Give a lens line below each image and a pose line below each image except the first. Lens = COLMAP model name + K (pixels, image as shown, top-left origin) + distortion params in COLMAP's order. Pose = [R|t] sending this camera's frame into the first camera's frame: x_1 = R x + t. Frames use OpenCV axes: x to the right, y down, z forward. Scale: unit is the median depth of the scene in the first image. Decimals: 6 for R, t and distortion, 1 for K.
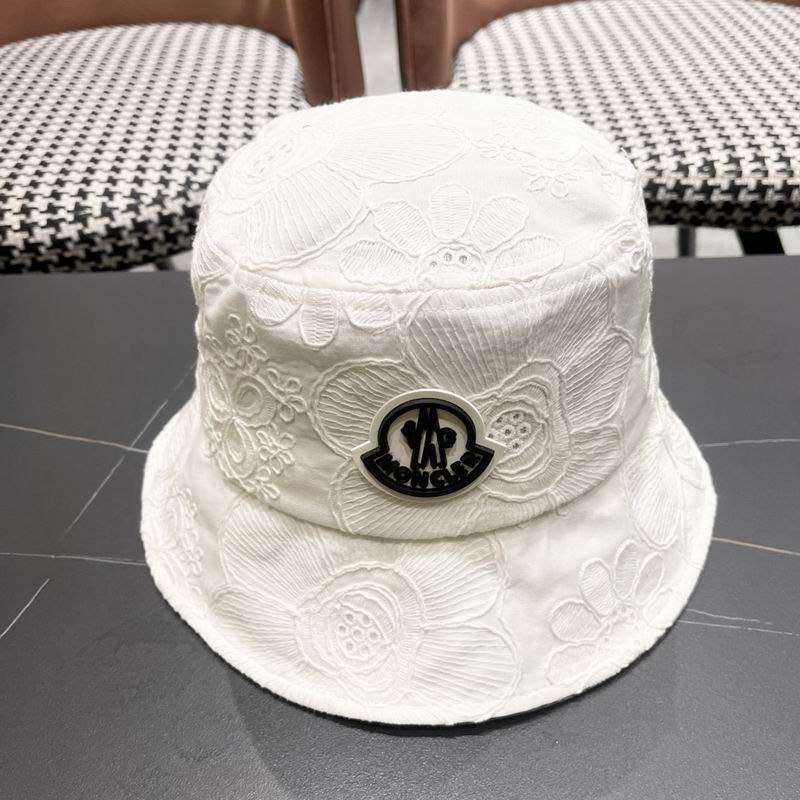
lens RADIAL K [[851.7, 0, 398.2], [0, 851.7, 405.2], [0, 0, 1]] dist [0.015831, 0.000000]
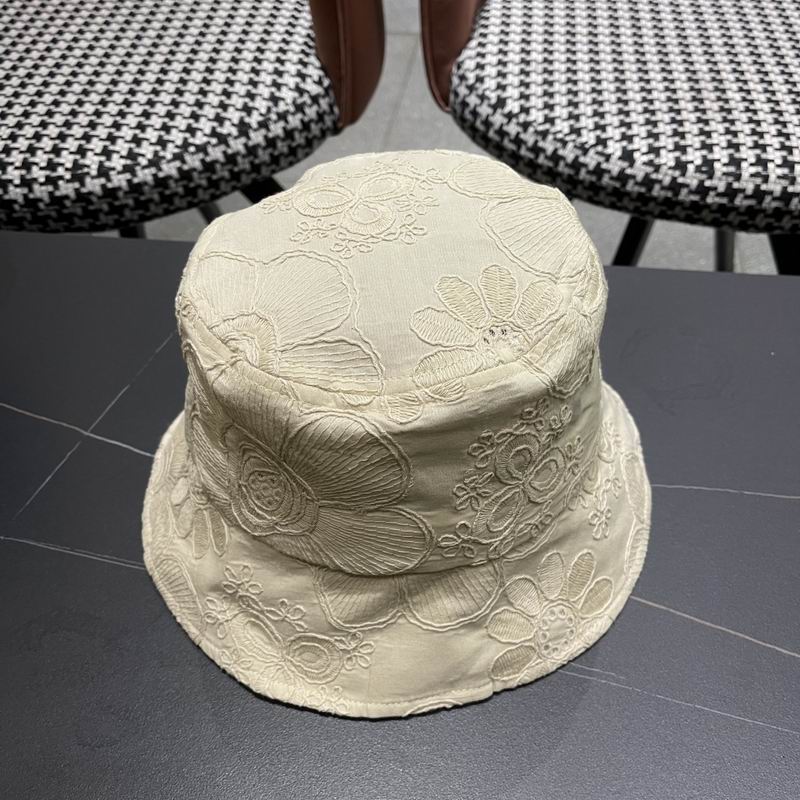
lens RADIAL K [[851.7, 0, 405.0], [0, 851.7, 407.8], [0, 0, 1]] dist [0.015831, 0.000000]
pose [[0.993674, 0.090650, -0.066299, 0.110467], [-0.080465, 0.986475, 0.142804, -0.119407], [0.078348, -0.136566, 0.987528, -0.025092]]
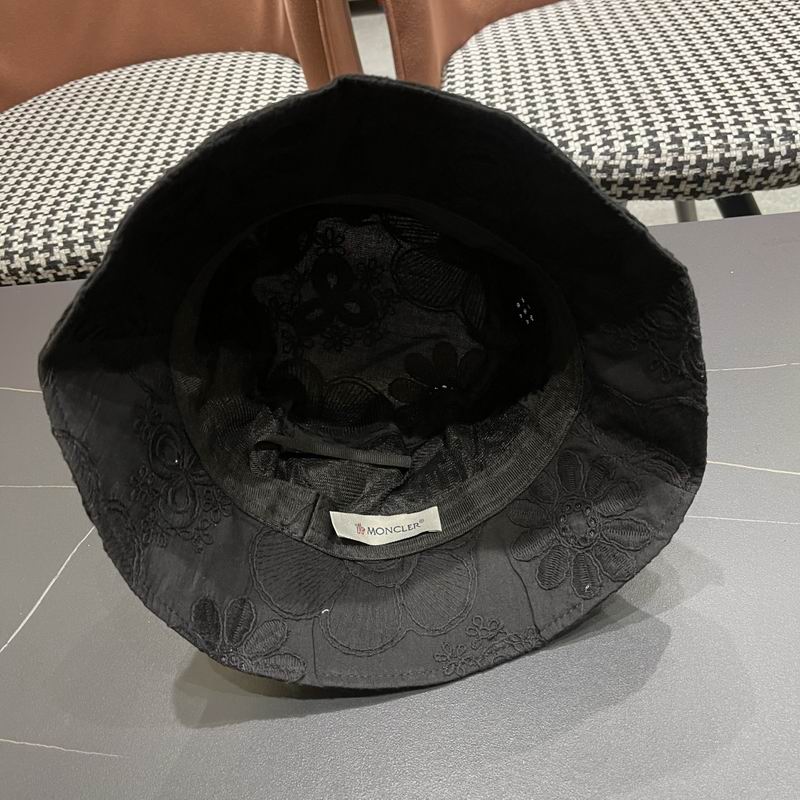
lens RADIAL K [[851.7, 0, 397.3], [0, 851.7, 394.7], [0, 0, 1]] dist [0.015831, 0.000000]
pose [[0.994724, -0.053139, -0.087751, 0.100656], [0.053728, 0.998546, 0.004363, 0.031080], [0.087392, -0.009054, 0.996133, -0.184630]]
